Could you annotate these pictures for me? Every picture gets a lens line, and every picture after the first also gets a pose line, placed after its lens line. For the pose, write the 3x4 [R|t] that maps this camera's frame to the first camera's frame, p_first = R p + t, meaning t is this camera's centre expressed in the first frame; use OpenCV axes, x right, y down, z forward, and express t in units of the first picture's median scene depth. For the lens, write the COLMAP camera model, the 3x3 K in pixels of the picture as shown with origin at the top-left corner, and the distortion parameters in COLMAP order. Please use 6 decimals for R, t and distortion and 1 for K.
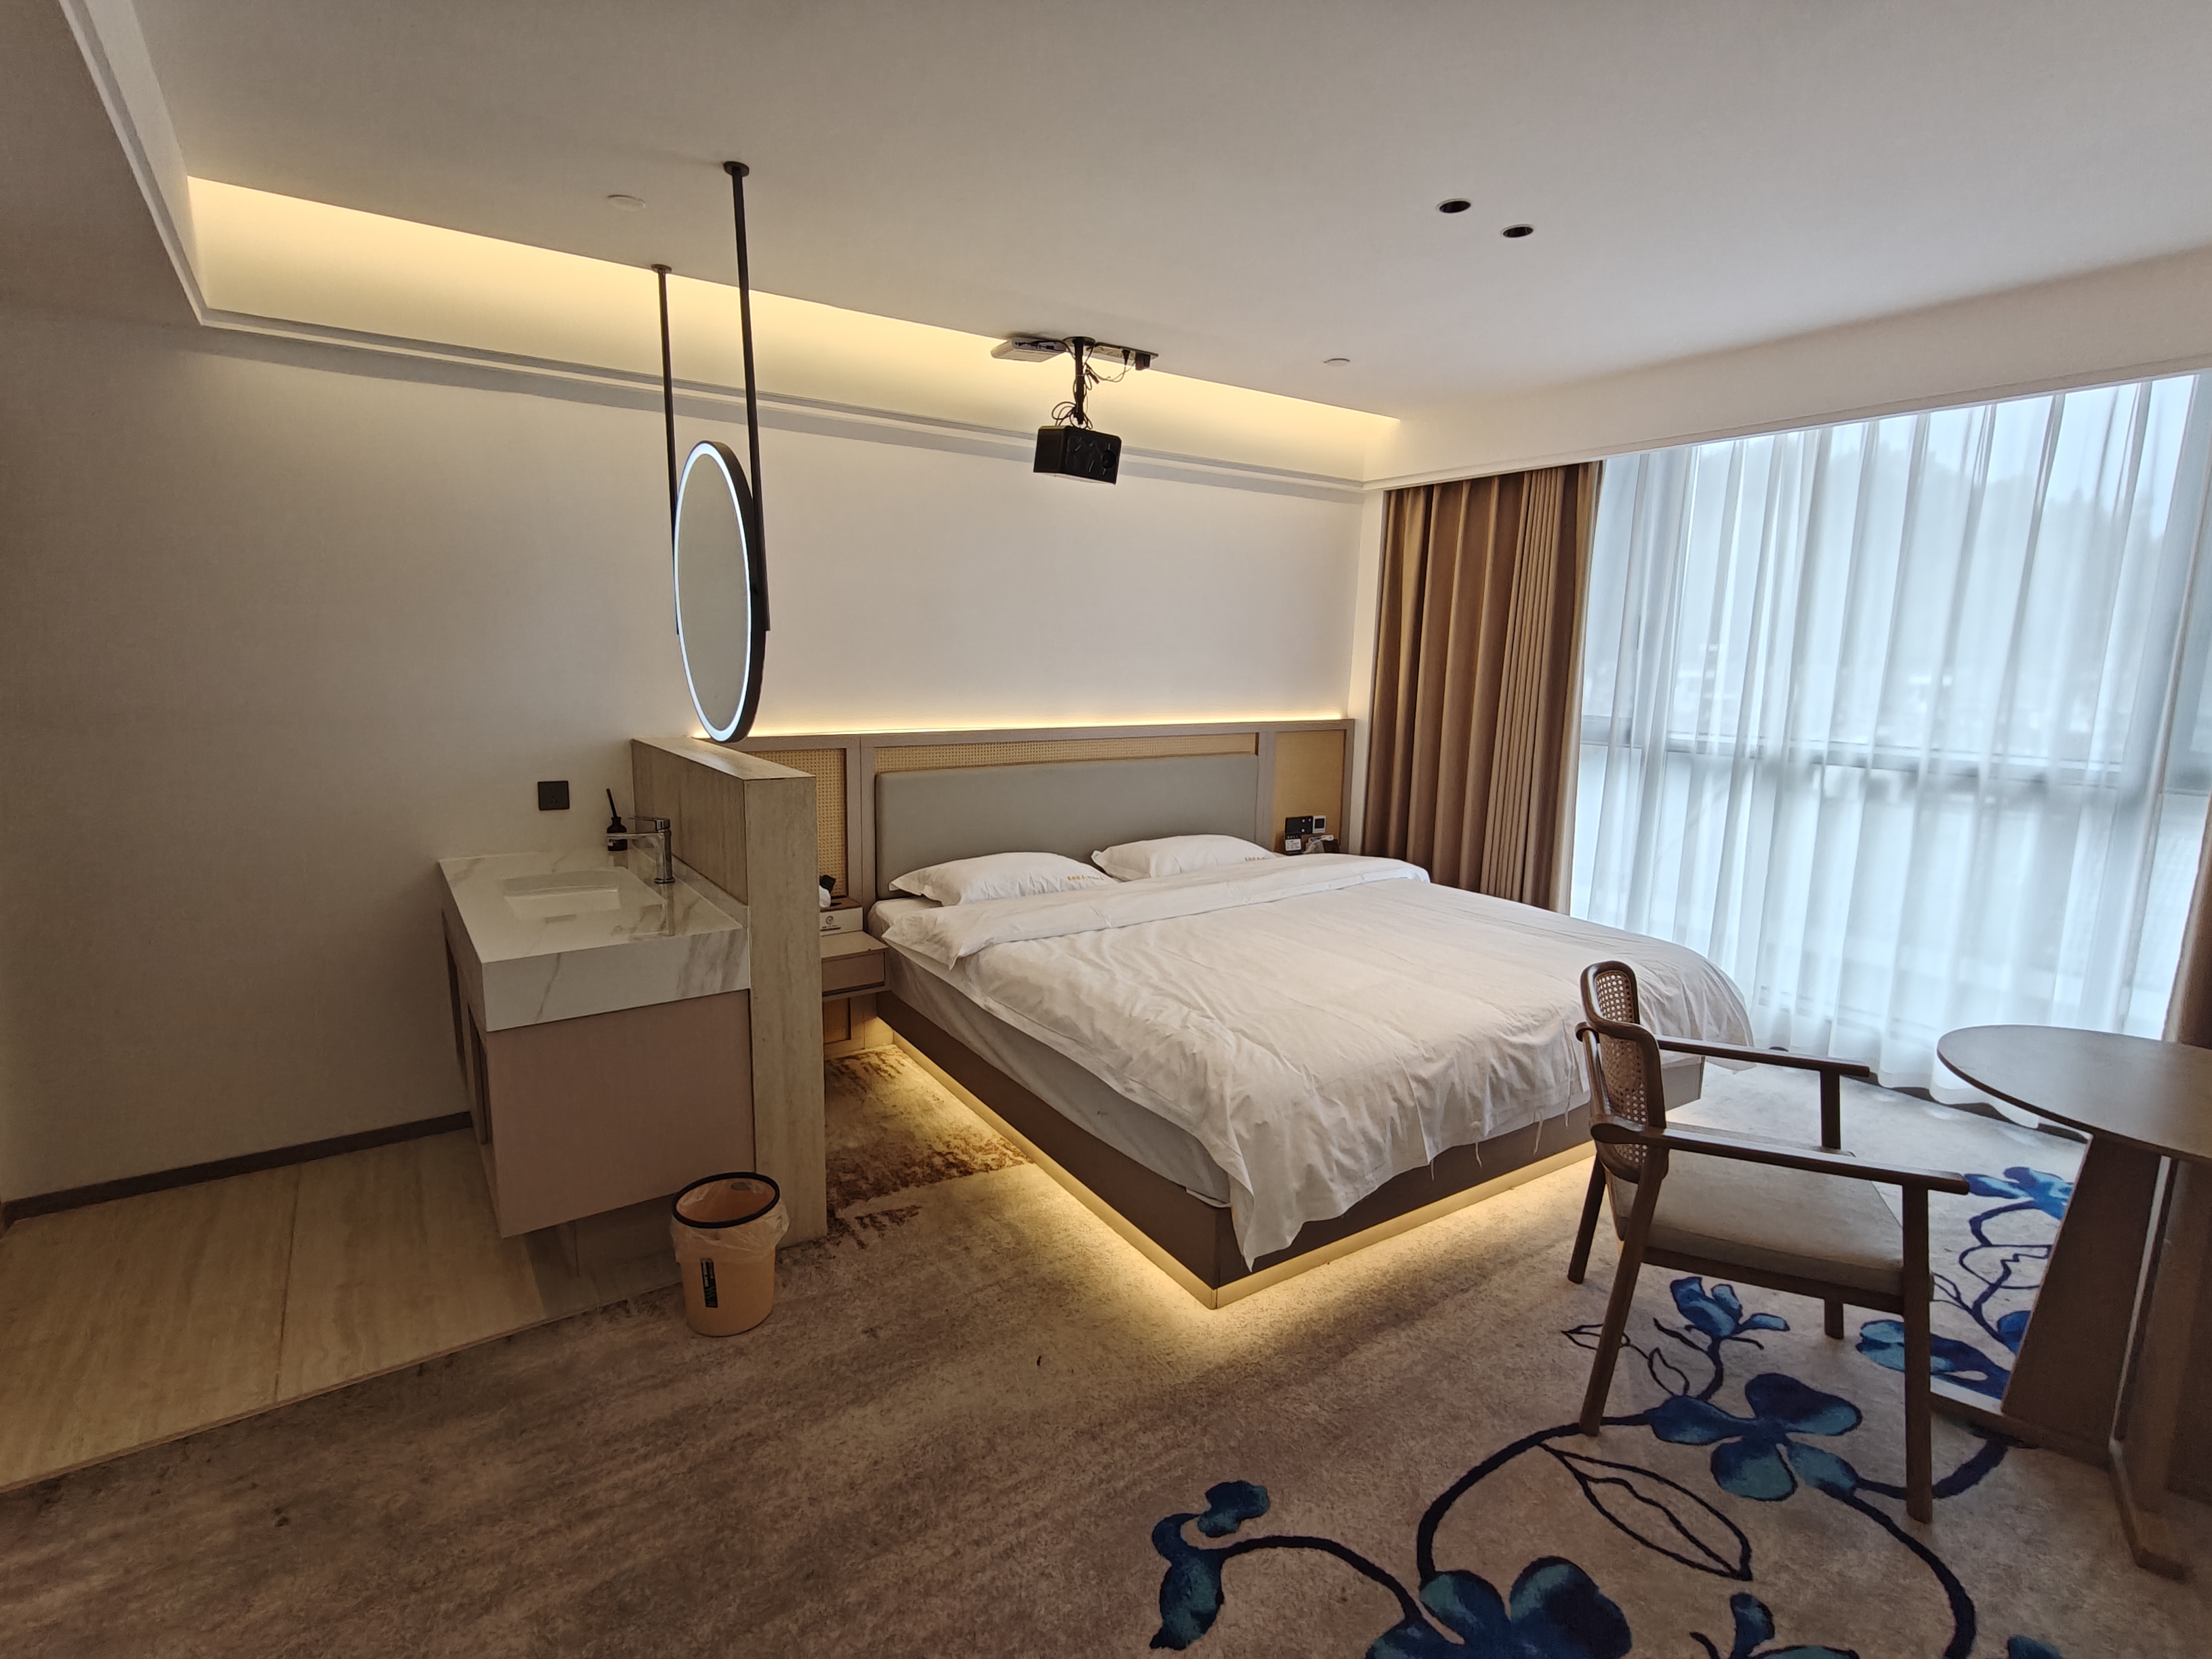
lens RADIAL K [[1048.5, 0, 1076.9], [0, 1048.5, 821.5], [0, 0, 1]] dist [0.002559, 0.001202]
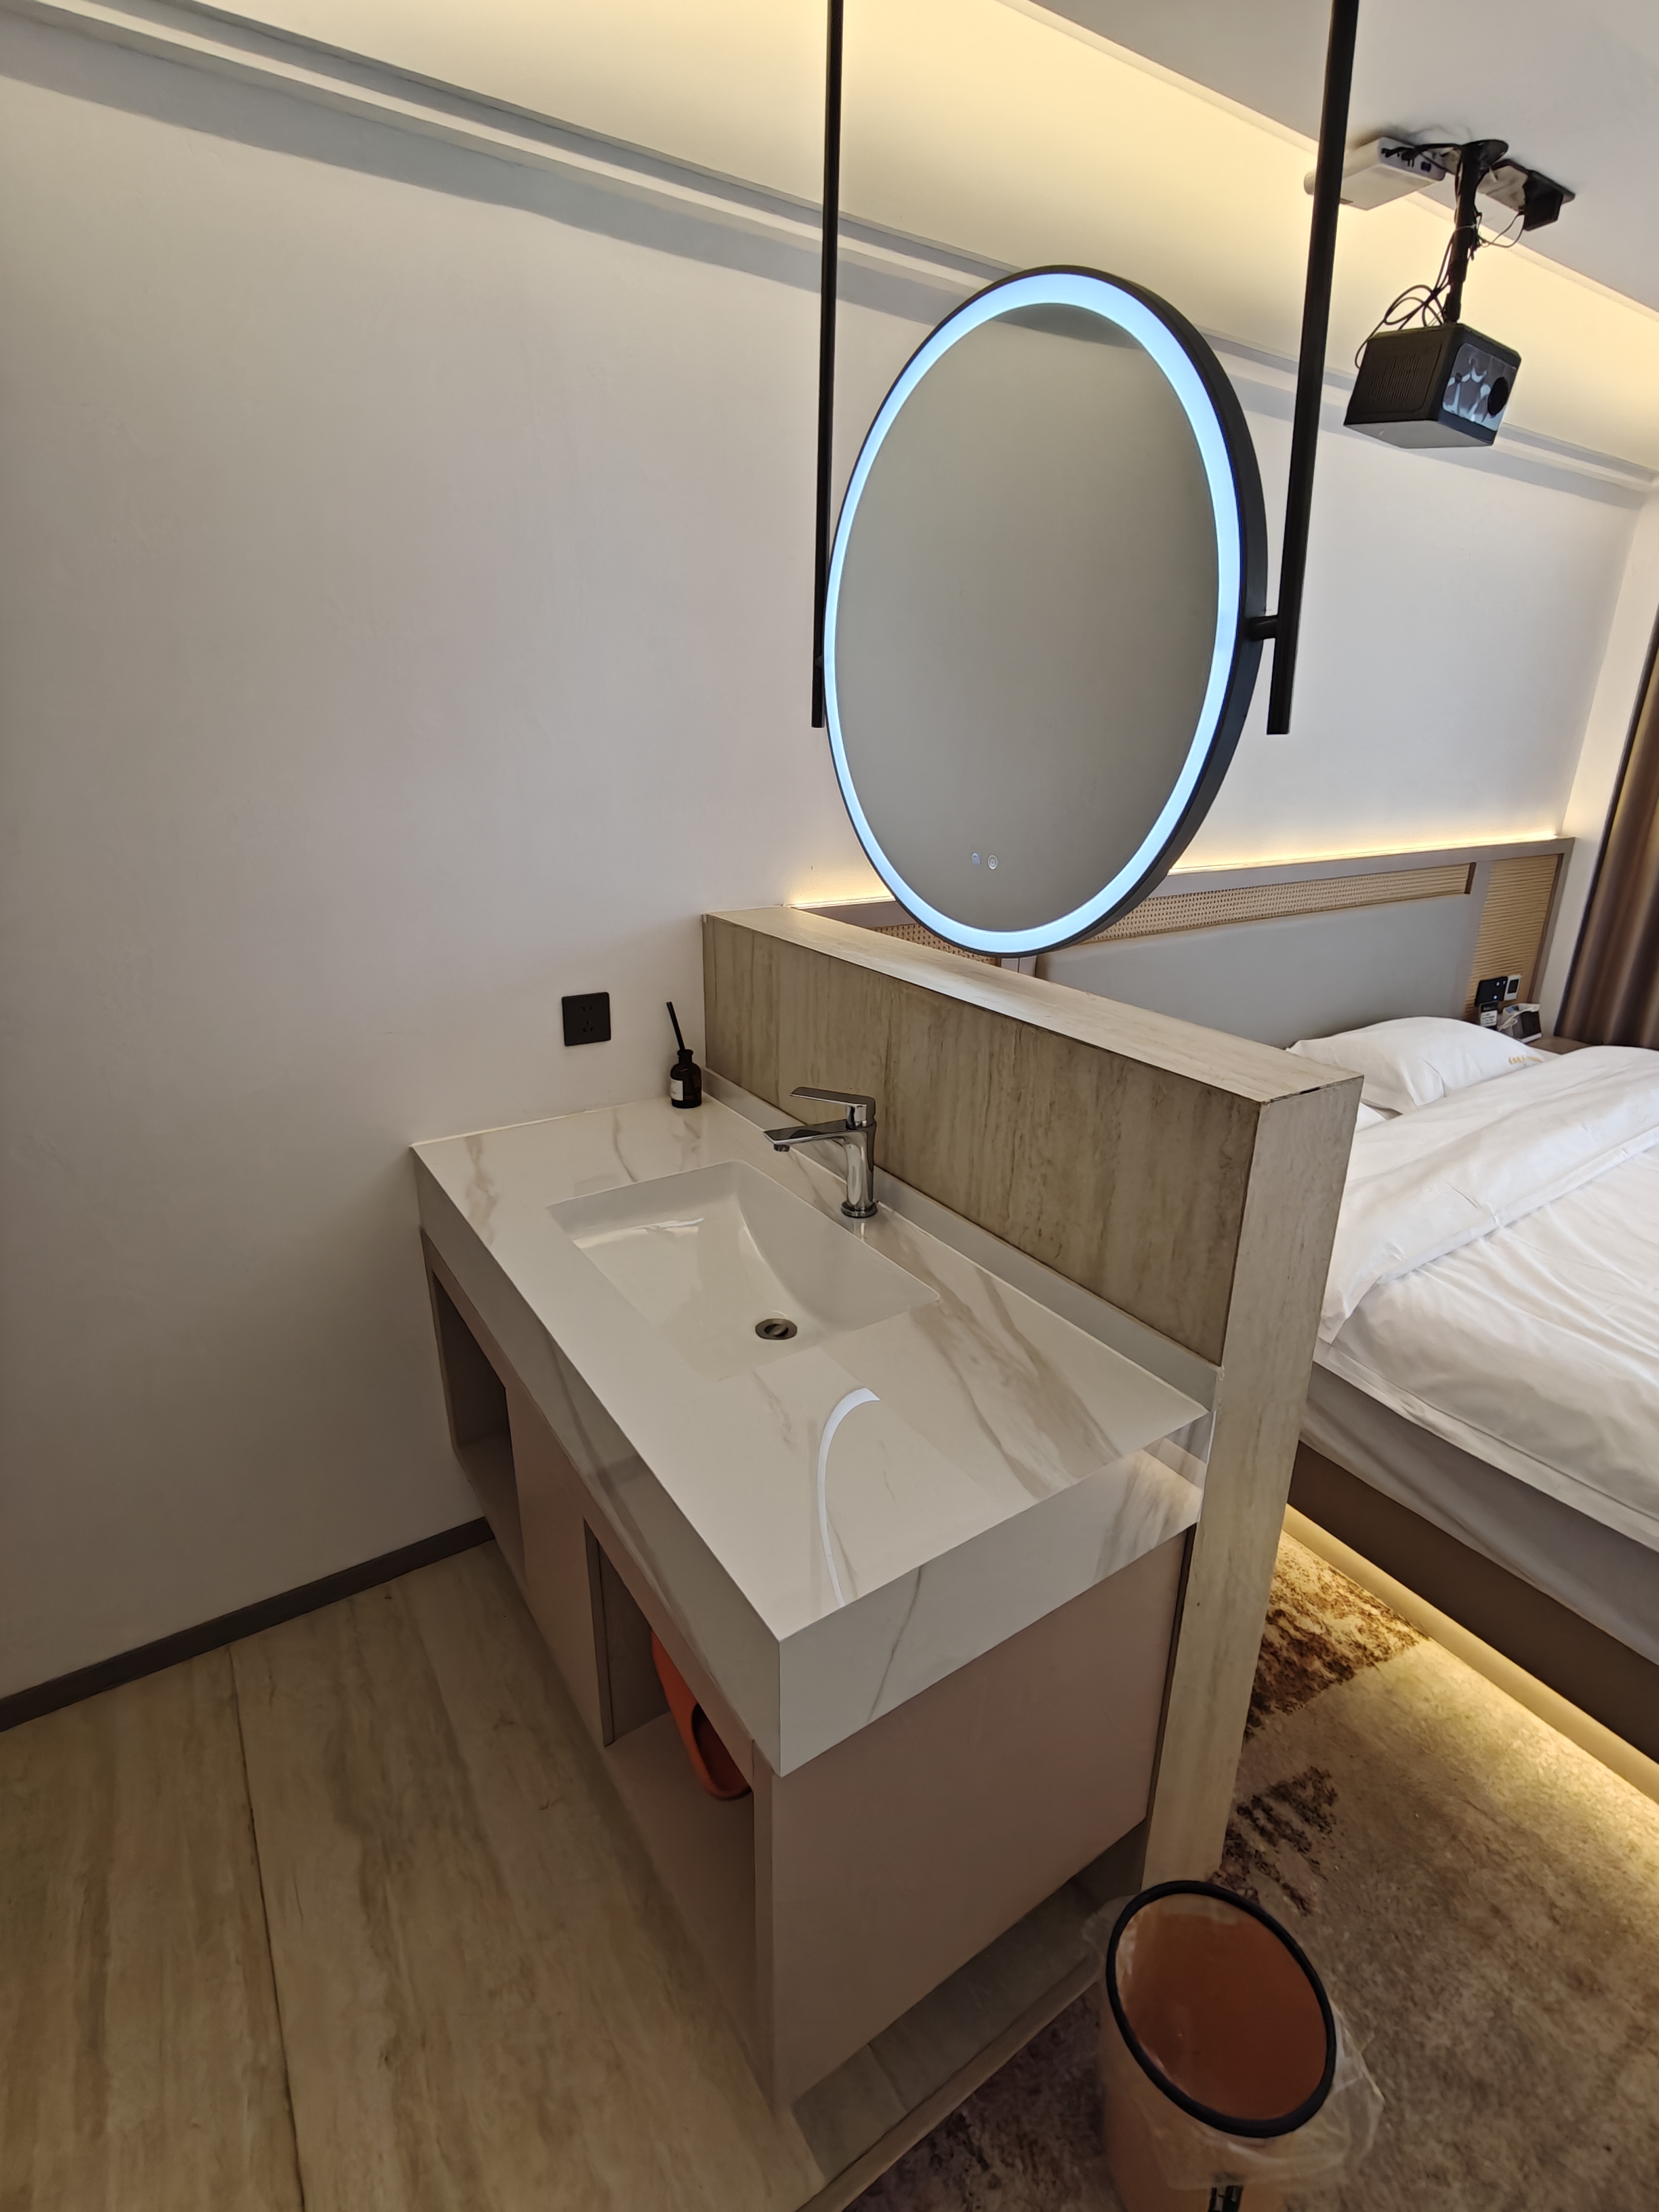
lens RADIAL K [[1048.5, 0, 839.3], [0, 1048.5, 1071.6], [0, 0, 1]] dist [0.002559, 0.001202]
pose [[0.999985, -0.000578, -0.005435, -0.438200], [0.001447, 0.986915, 0.161234, -0.109400], [0.005271, -0.161239, 0.986901, 0.525616]]
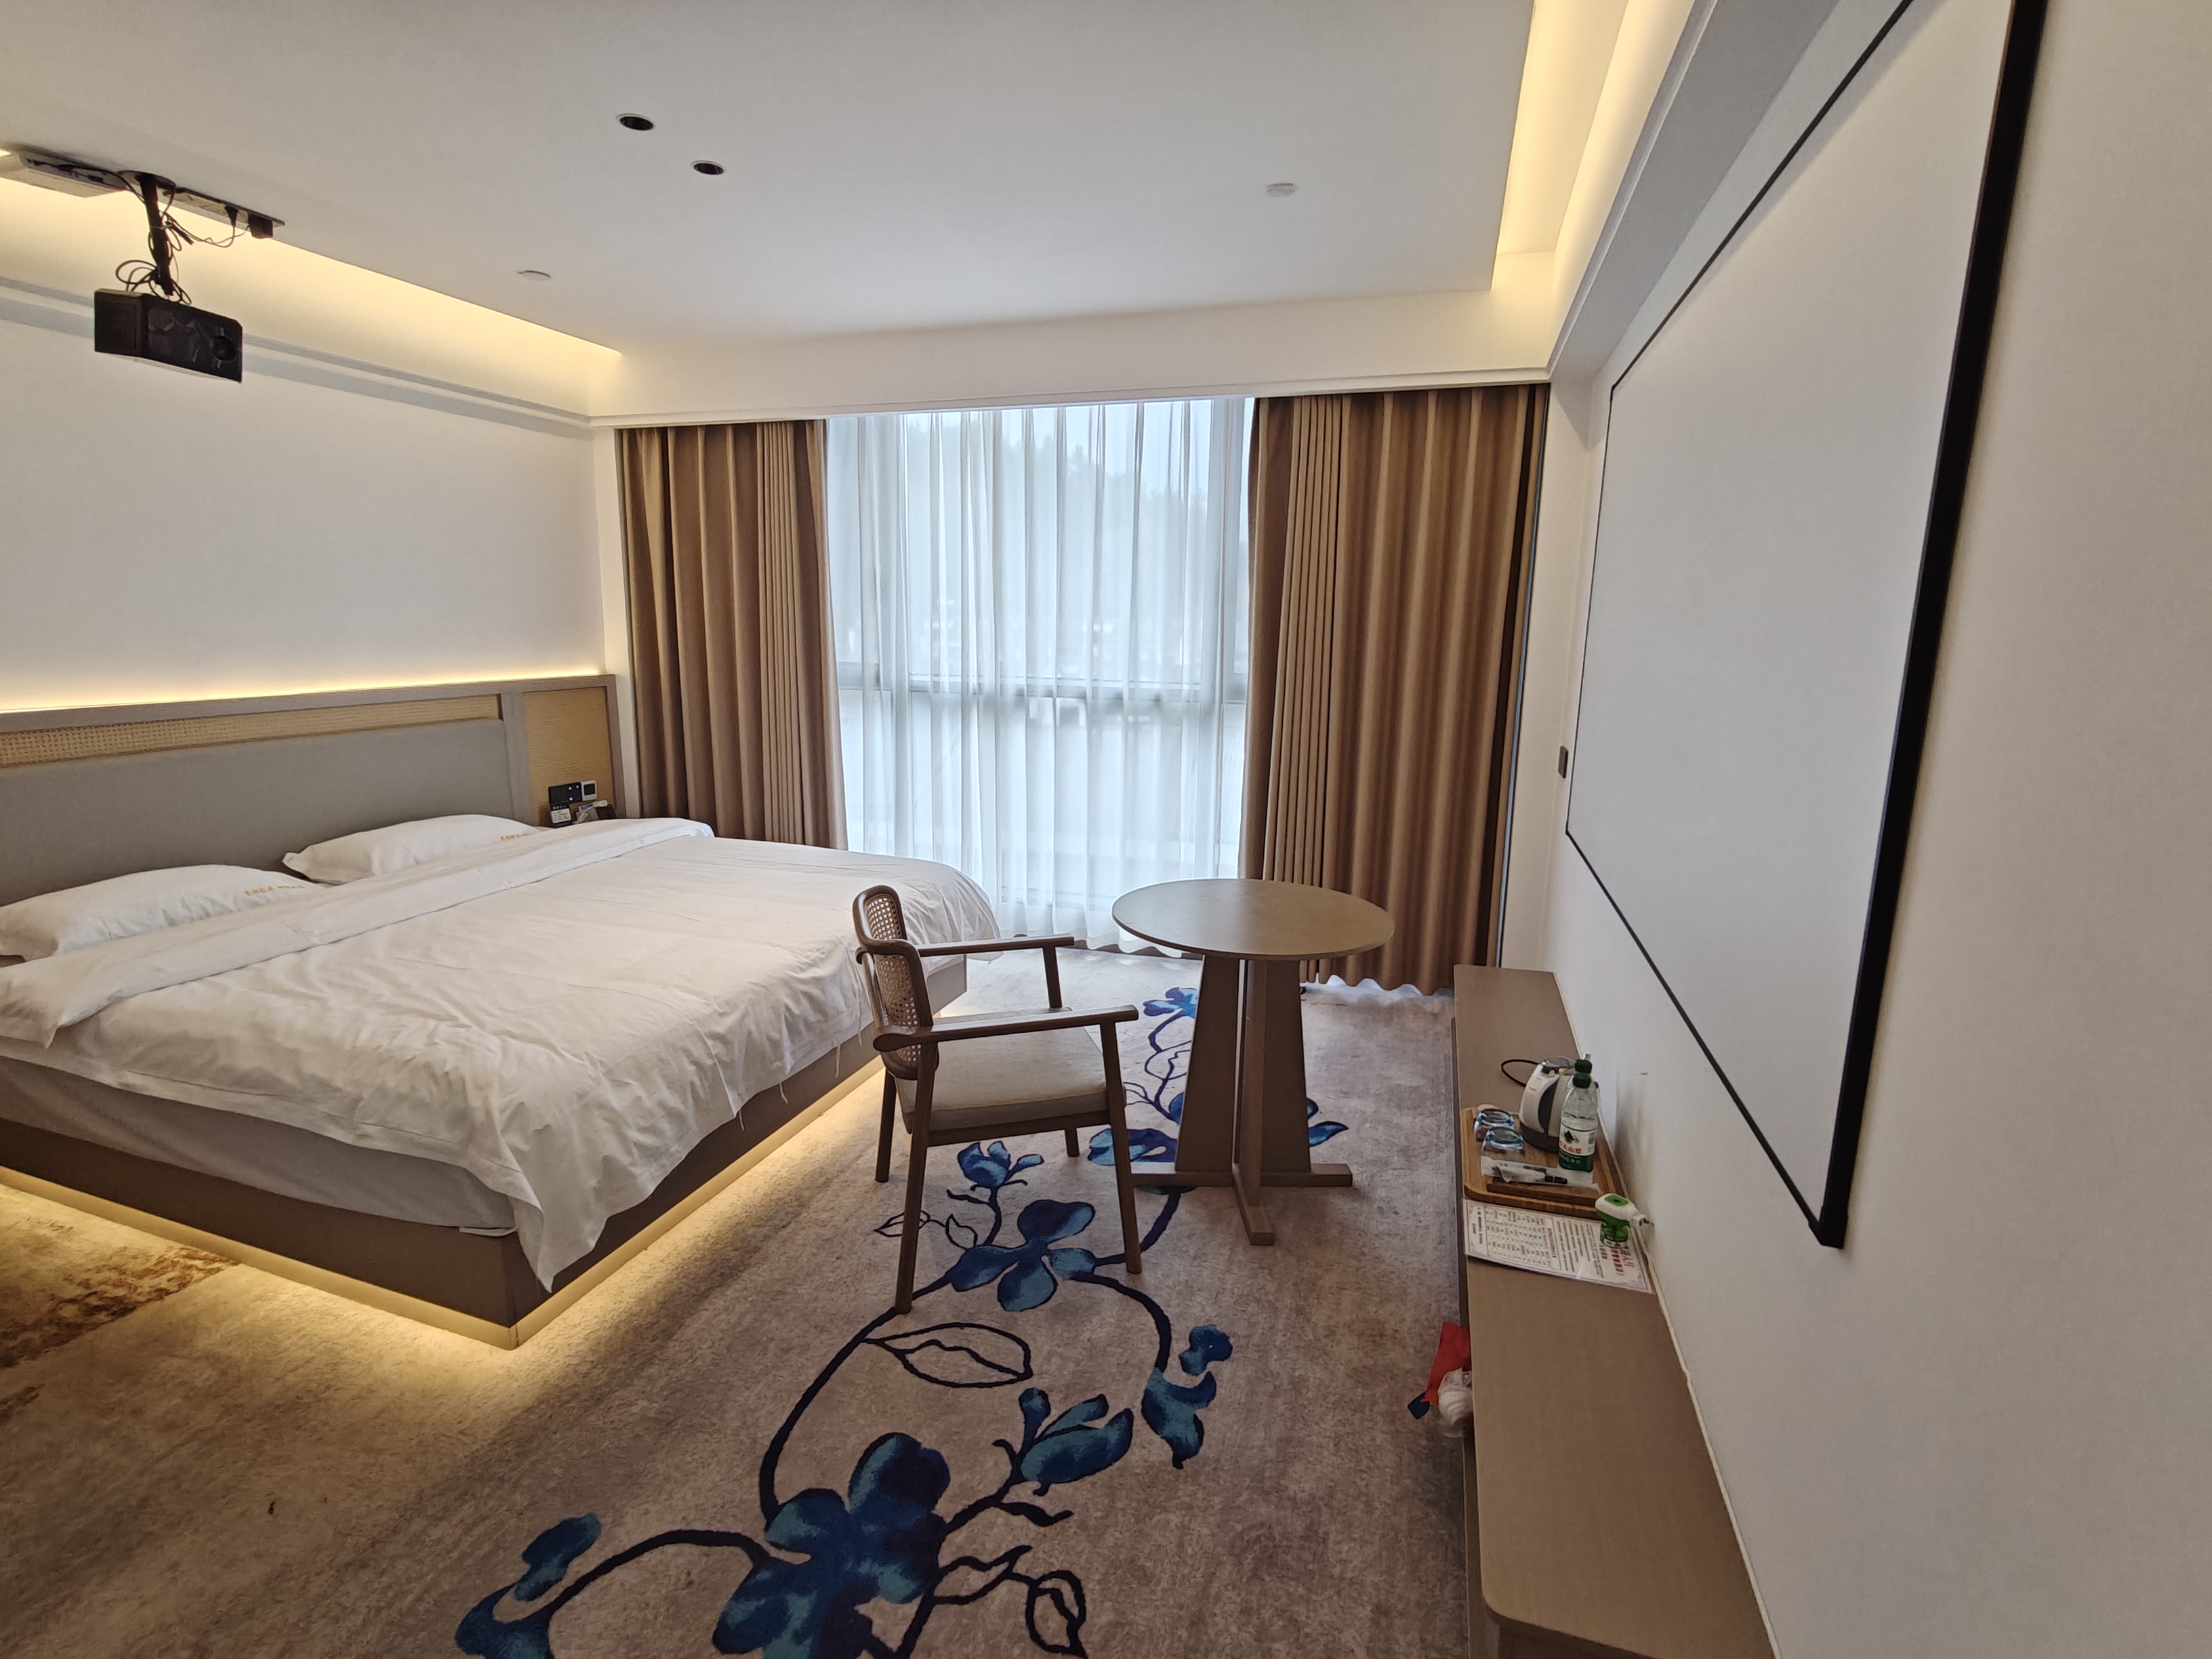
lens RADIAL K [[1048.5, 0, 1075.9], [0, 1048.5, 819.2], [0, 0, 1]] dist [0.002559, 0.001202]
pose [[0.791293, -0.123524, 0.598829, 0.026857], [0.099175, 0.992341, 0.073645, 0.004379], [-0.603340, 0.001114, 0.797483, 0.008791]]
